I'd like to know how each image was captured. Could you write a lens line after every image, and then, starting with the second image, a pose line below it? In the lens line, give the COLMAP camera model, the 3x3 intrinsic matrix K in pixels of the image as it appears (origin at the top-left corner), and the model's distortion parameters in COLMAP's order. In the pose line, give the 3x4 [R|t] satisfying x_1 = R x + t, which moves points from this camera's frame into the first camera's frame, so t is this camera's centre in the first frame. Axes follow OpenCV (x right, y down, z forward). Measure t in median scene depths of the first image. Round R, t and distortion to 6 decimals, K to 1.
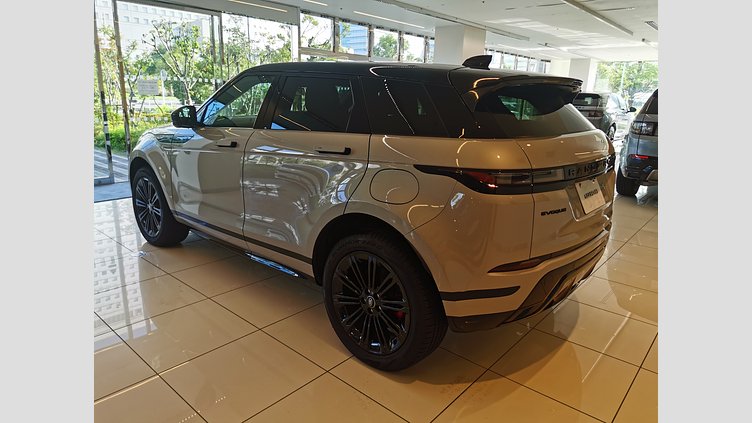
lens RADIAL K [[443.3, 0, 378.4], [0, 443.3, 209.3], [0, 0, 1]] dist [0.002688, -0.000211]
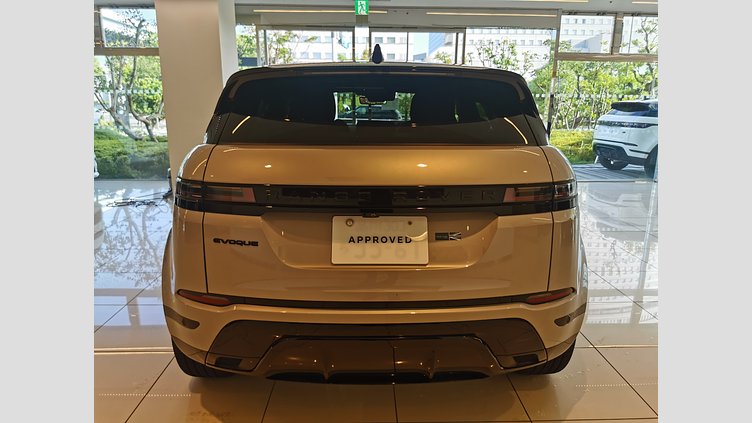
lens RADIAL K [[443.3, 0, 378.4], [0, 443.3, 209.3], [0, 0, 1]] dist [0.002688, -0.000211]
pose [[0.682834, 0.146124, -0.715811, 0.816757], [-0.171028, 0.984540, 0.037833, -0.090075], [0.710273, 0.096590, 0.697268, 0.472996]]
